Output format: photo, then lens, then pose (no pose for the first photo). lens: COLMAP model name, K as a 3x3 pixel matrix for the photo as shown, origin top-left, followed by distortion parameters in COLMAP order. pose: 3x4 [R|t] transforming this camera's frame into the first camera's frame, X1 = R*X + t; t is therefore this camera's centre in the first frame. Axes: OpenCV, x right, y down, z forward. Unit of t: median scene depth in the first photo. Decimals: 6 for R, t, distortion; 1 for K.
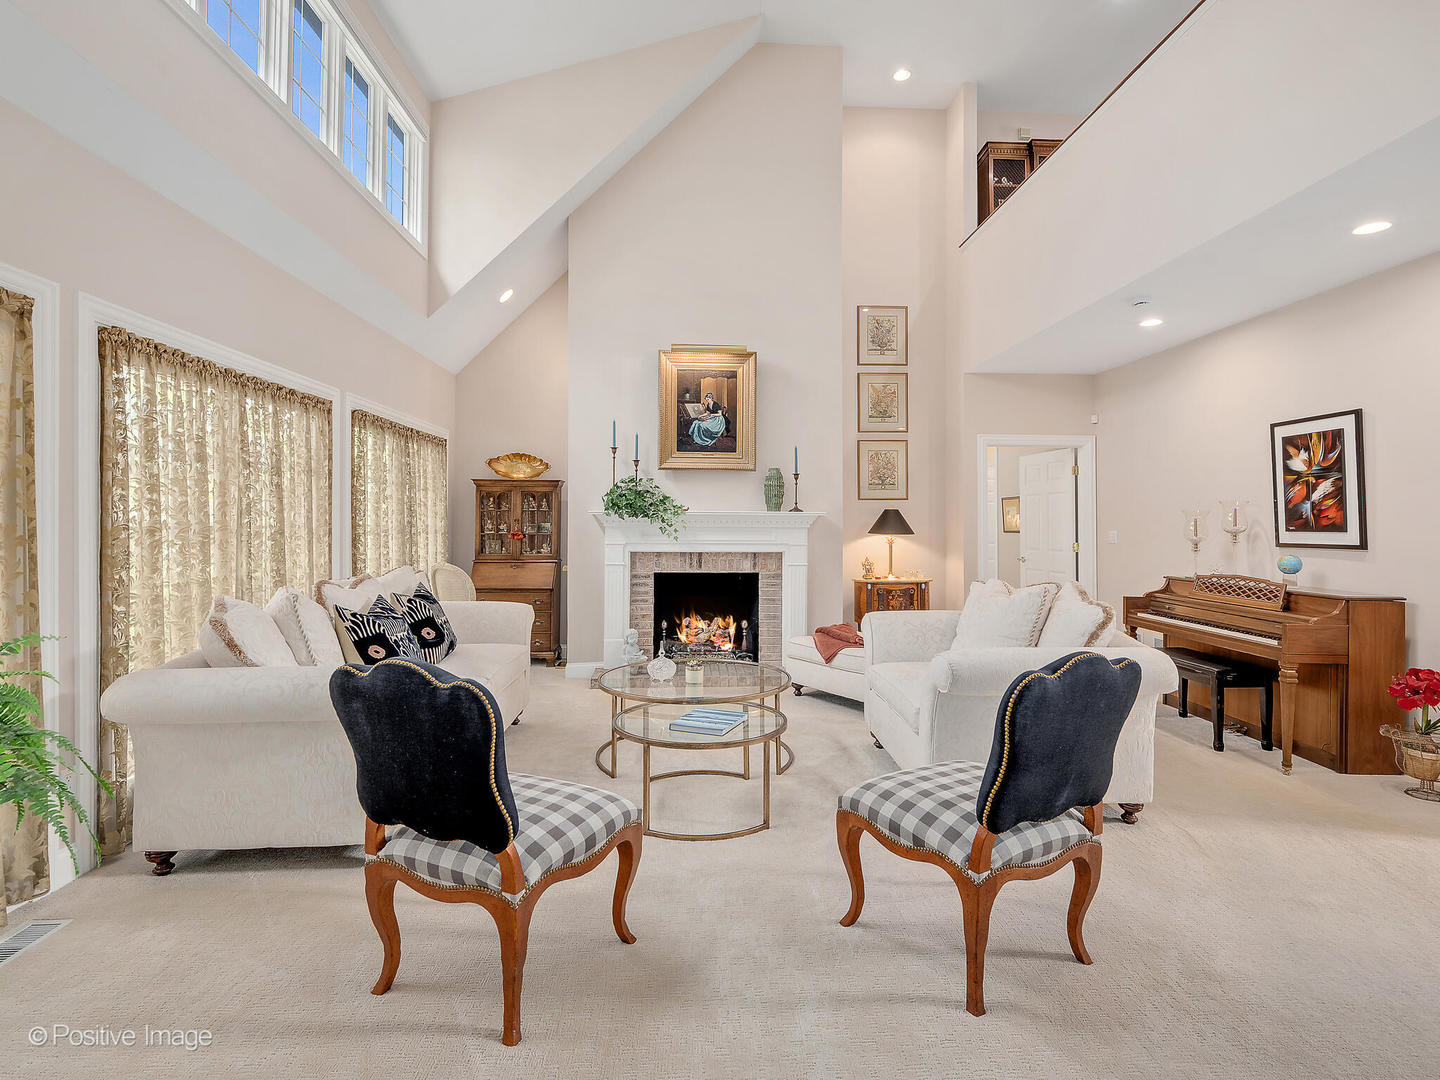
lens RADIAL K [[598.1, 0, 728.0], [0, 598.1, 508.7], [0, 0, 1]] dist [0.000129, -0.000042]
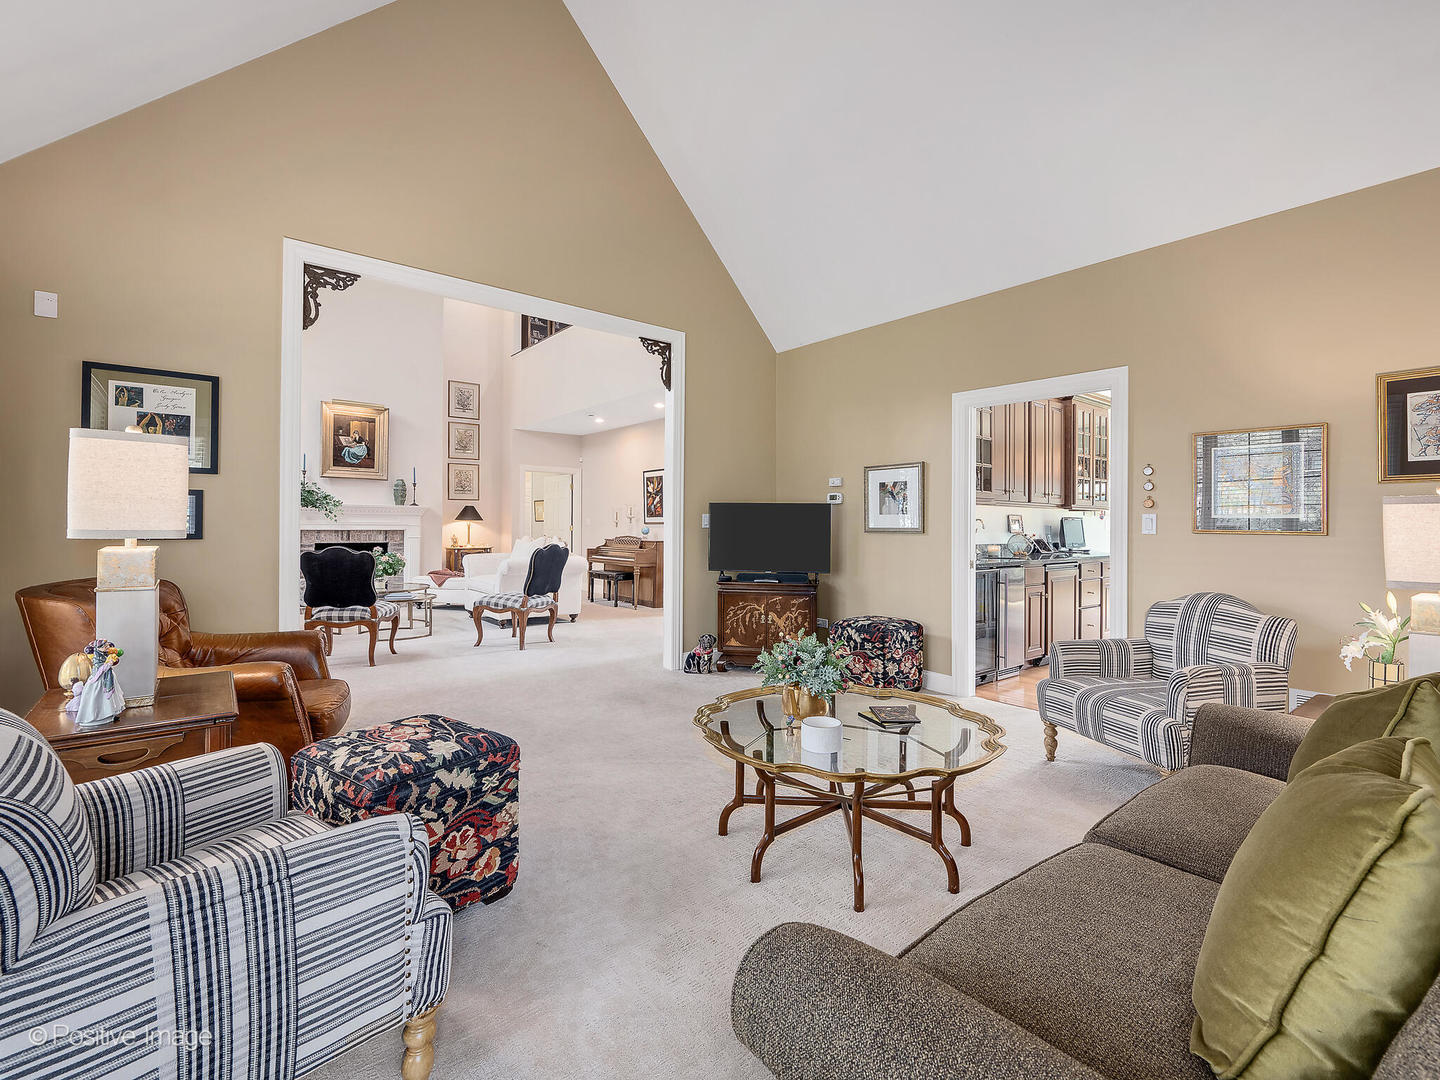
lens RADIAL K [[598.1, 0, 728.0], [0, 598.1, 508.7], [0, 0, 1]] dist [0.000129, -0.000042]
pose [[0.746909, 0.013481, 0.664790, -0.352957], [-0.010481, 0.999909, -0.008502, 0.018778], [-0.664844, -0.000617, 0.746982, -0.866218]]
